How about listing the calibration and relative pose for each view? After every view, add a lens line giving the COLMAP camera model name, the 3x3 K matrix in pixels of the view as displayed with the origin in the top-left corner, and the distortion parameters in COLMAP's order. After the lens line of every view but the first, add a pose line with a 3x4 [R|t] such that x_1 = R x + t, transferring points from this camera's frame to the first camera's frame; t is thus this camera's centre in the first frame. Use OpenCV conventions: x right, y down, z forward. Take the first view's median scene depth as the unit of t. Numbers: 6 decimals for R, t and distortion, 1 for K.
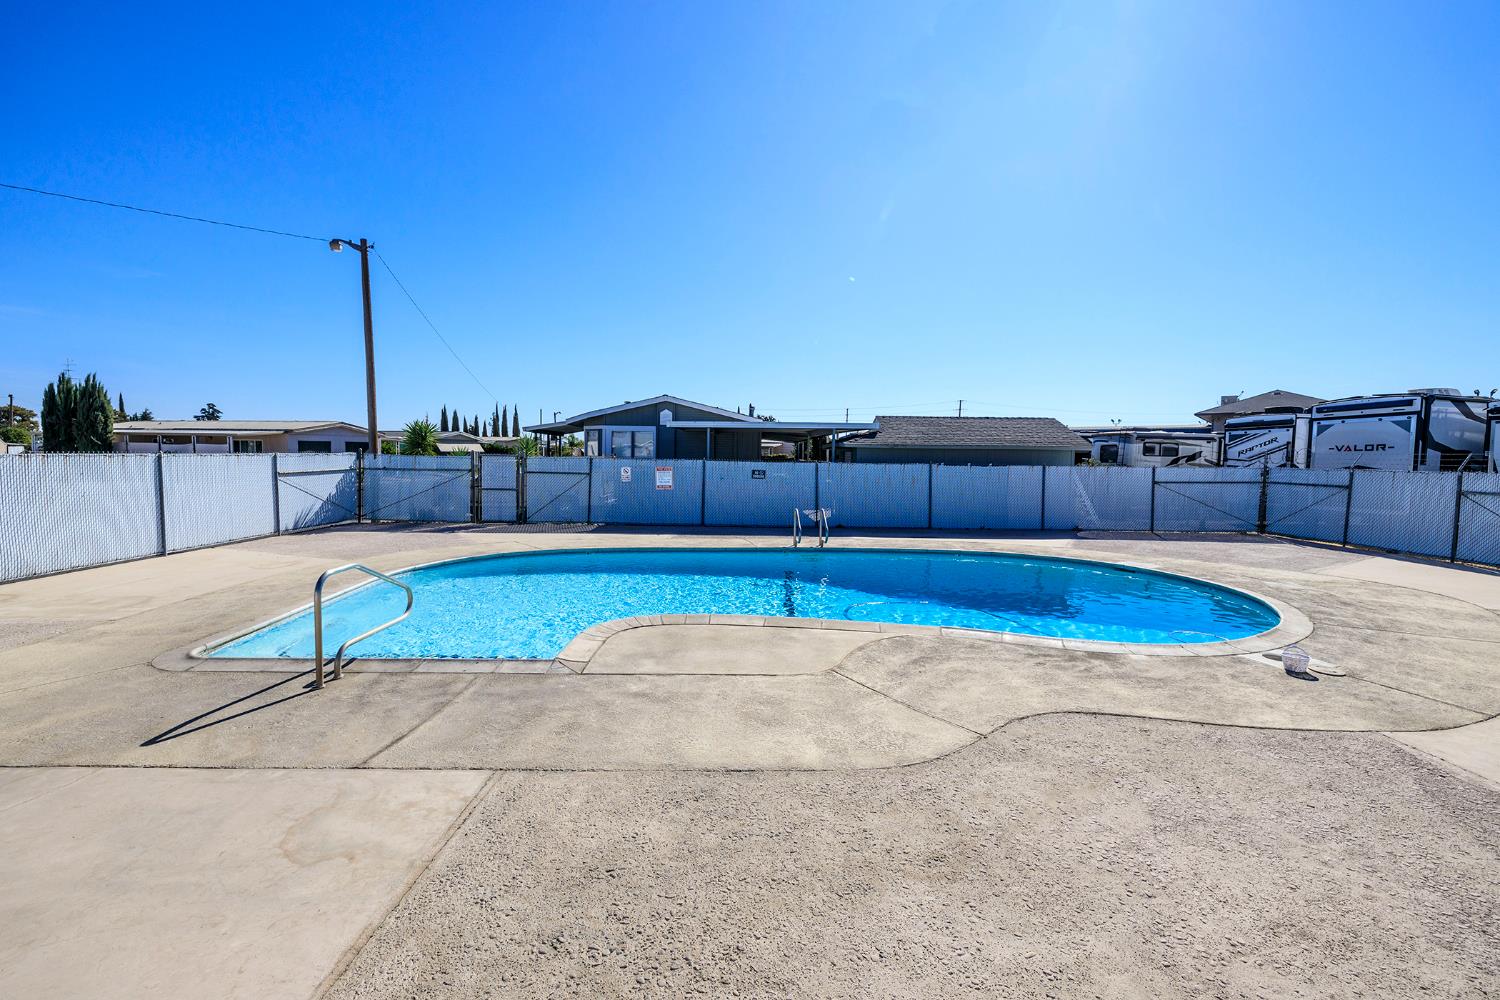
lens RADIAL K [[652.2, 0, 752.3], [0, 652.2, 501.3], [0, 0, 1]] dist [-0.001037, 0.000019]
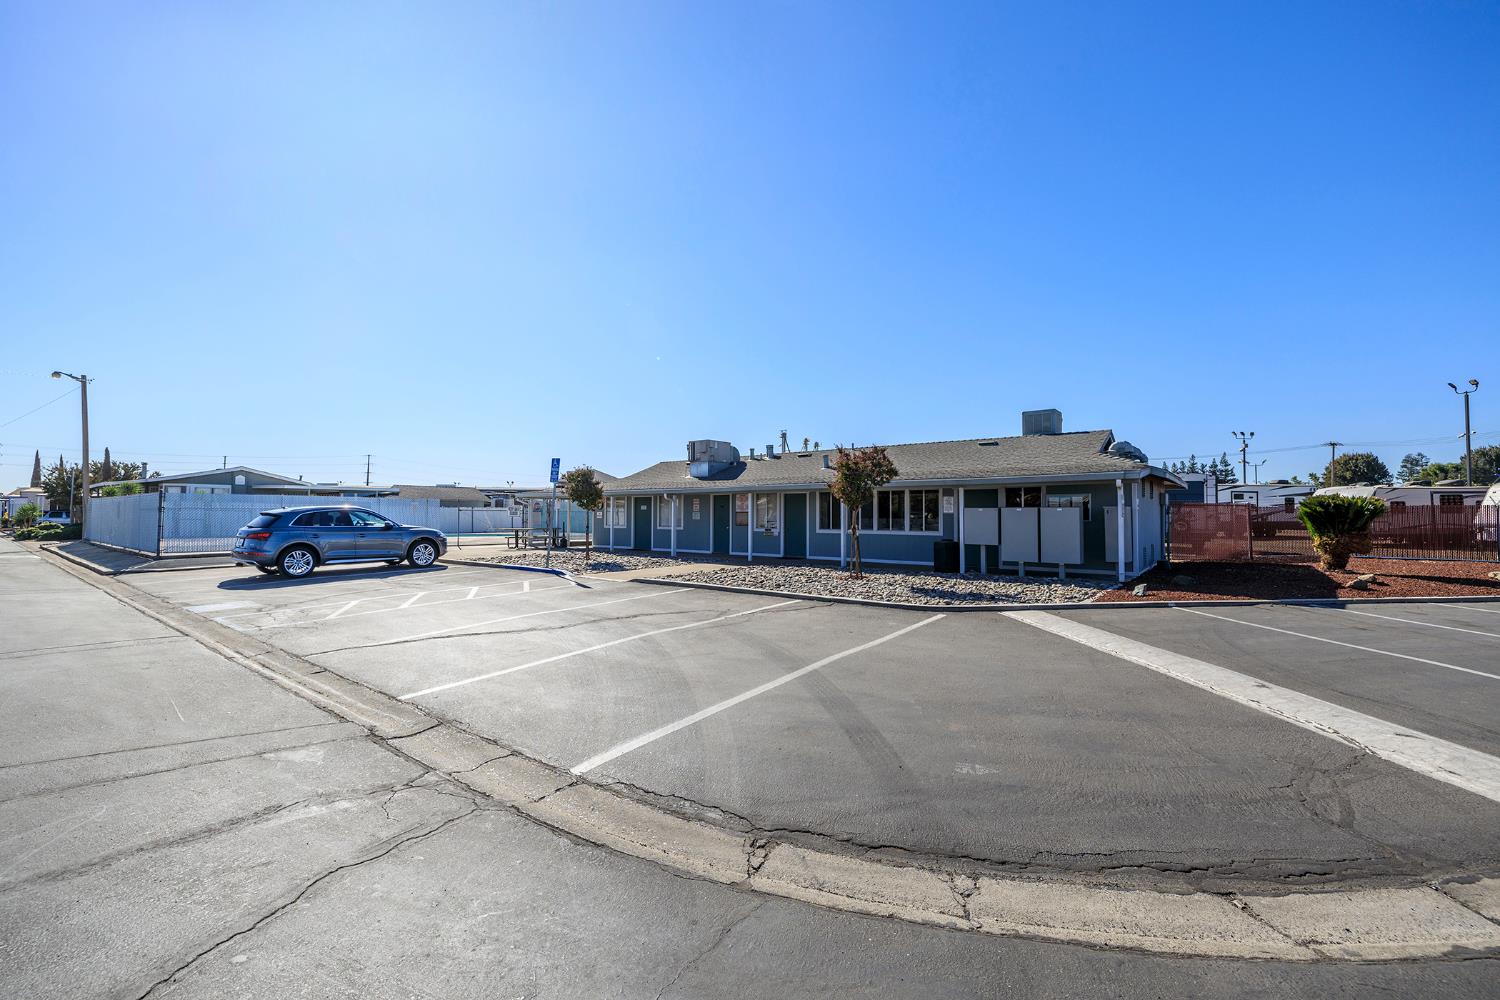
lens RADIAL K [[652.2, 0, 752.6], [0, 652.2, 504.3], [0, 0, 1]] dist [-0.001037, 0.000019]
pose [[0.653124, 0.005140, 0.757234, -0.479161], [0.058957, 0.996596, -0.057616, 0.091716], [-0.754952, 0.082274, 0.650598, -0.921591]]
